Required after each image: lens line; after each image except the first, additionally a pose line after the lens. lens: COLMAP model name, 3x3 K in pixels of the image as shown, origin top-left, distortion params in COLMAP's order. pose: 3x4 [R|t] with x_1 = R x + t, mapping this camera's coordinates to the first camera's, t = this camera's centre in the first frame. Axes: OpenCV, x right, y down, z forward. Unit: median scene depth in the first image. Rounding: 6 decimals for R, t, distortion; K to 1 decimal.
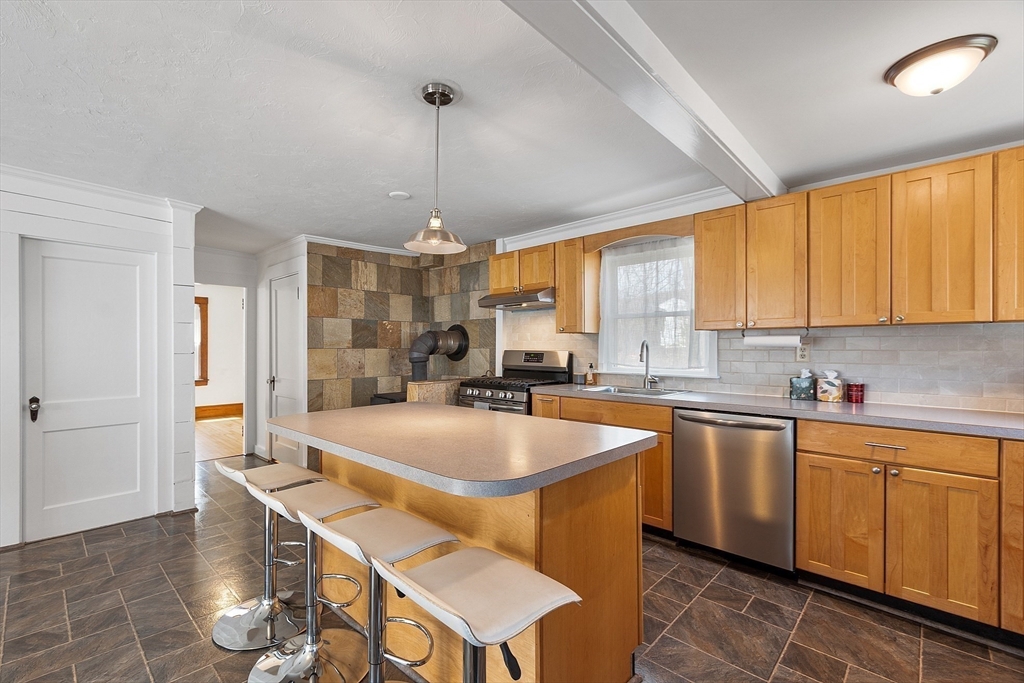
lens RADIAL K [[447.5, 0, 487.1], [0, 447.5, 346.4], [0, 0, 1]] dist [-0.000084, 0.000143]
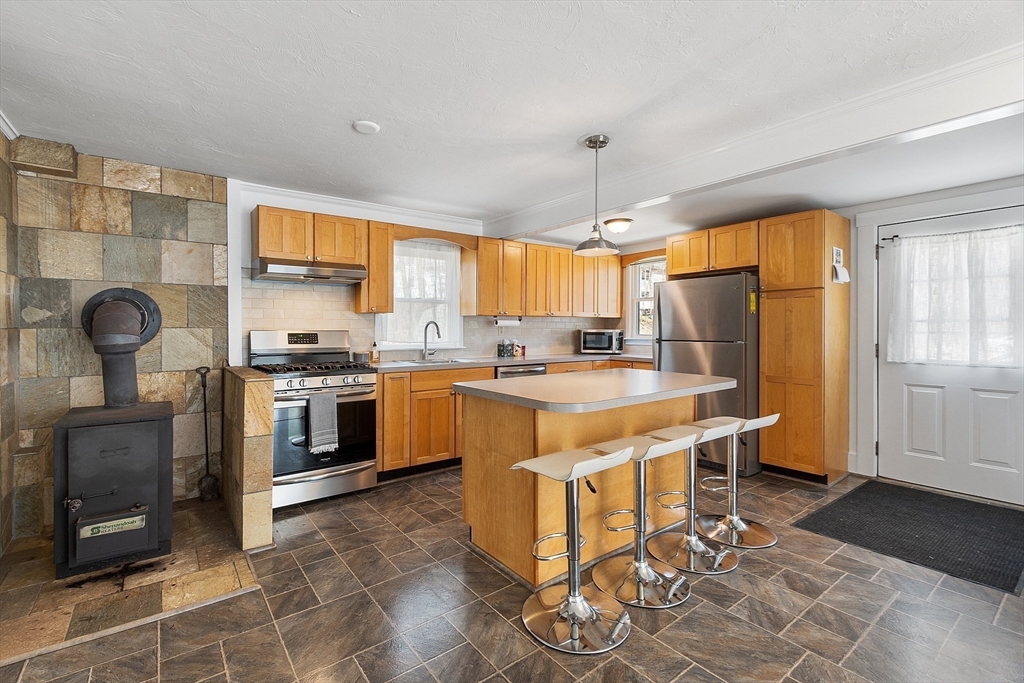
lens RADIAL K [[454.9, 0, 488.4], [0, 454.9, 332.1], [0, 0, 1]] dist [0.001111, -0.000281]
pose [[0.158392, -0.007909, 0.987345, -0.645423], [-0.001261, 0.999965, 0.008212, 0.004528], [-0.987375, -0.002546, 0.158377, 0.463650]]
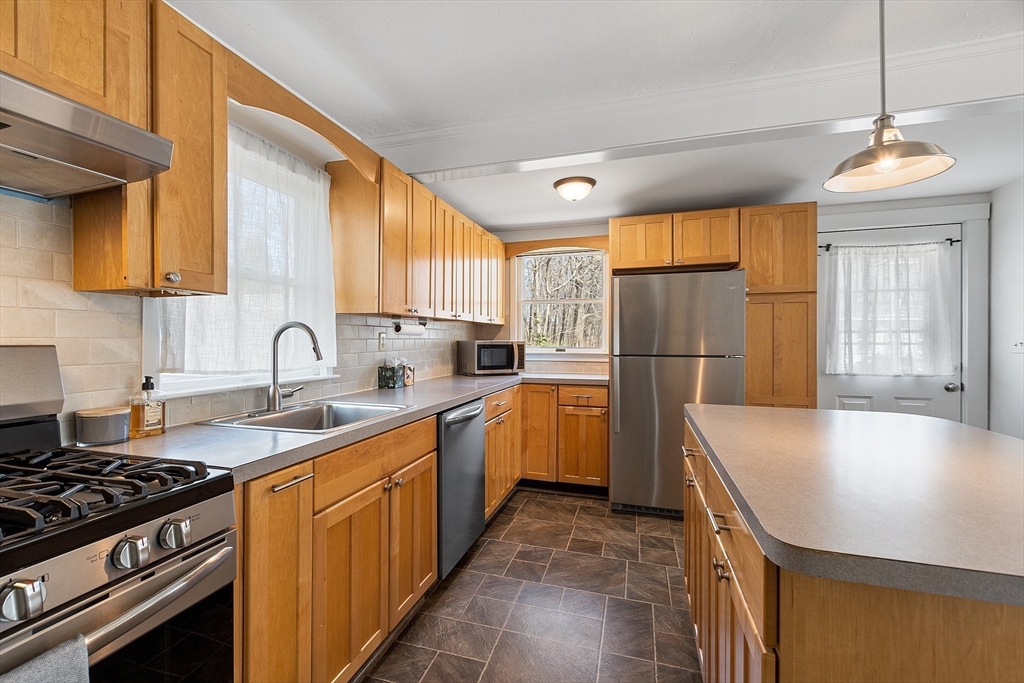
lens RADIAL K [[455.2, 0, 487.3], [0, 455.2, 340.5], [0, 0, 1]] dist [0.001361, 0.000096]
pose [[-0.446696, -0.001577, 0.894685, -0.187080], [-0.001615, 0.999998, 0.000956, 0.006049], [-0.894685, -0.001017, -0.446697, 0.753526]]
